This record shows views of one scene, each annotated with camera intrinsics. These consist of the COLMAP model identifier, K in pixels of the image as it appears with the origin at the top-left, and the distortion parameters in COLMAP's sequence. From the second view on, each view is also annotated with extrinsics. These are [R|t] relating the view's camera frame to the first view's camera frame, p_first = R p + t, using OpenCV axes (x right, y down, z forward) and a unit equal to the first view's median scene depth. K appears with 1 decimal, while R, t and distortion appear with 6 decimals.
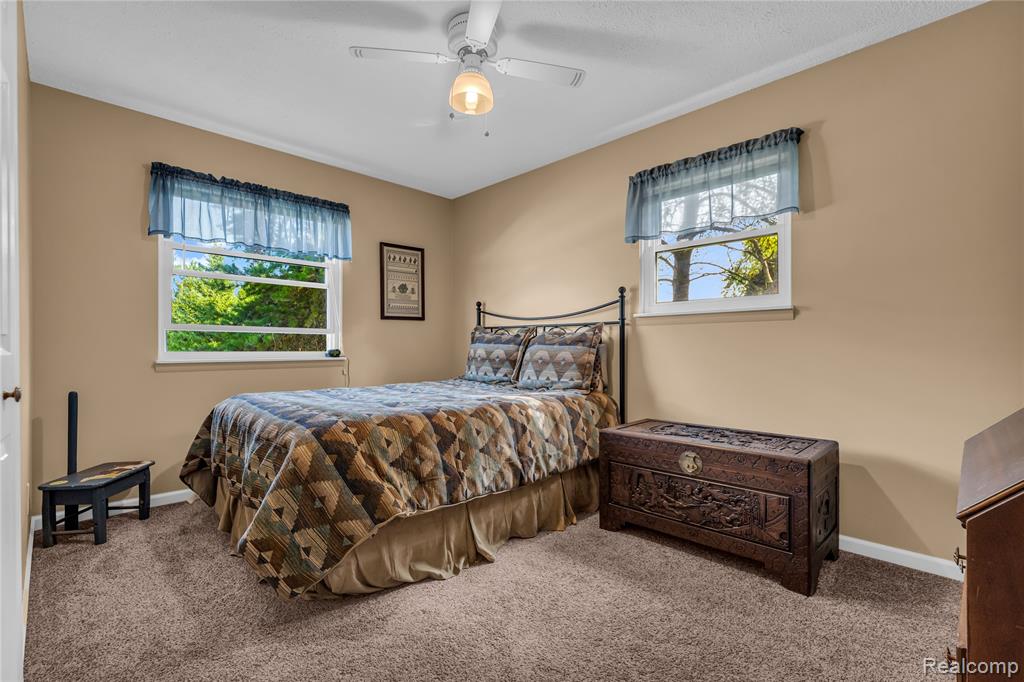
lens RADIAL K [[460.6, 0, 511.9], [0, 460.6, 348.7], [0, 0, 1]] dist [0.000648, -0.000037]
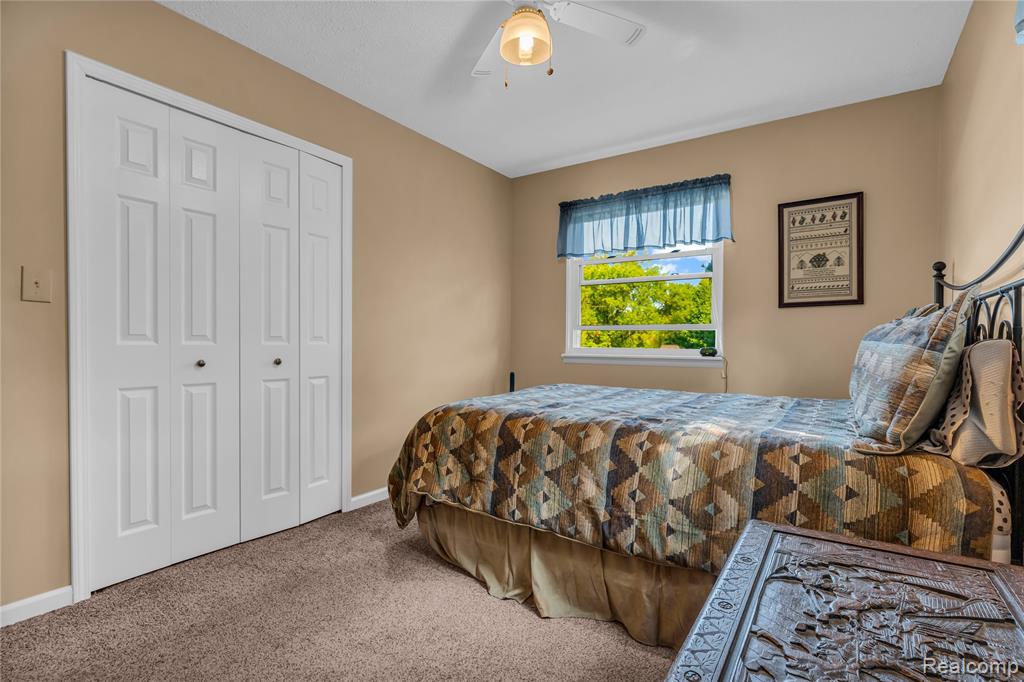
lens RADIAL K [[495.9, 0, 506.0], [0, 495.9, 343.5], [0, 0, 1]] dist [-0.000563, -0.000064]
pose [[0.184529, 0.003659, -0.982820, 0.693091], [-0.011836, 0.999929, 0.001500, -0.004639], [0.982756, 0.011356, 0.184560, 0.695695]]
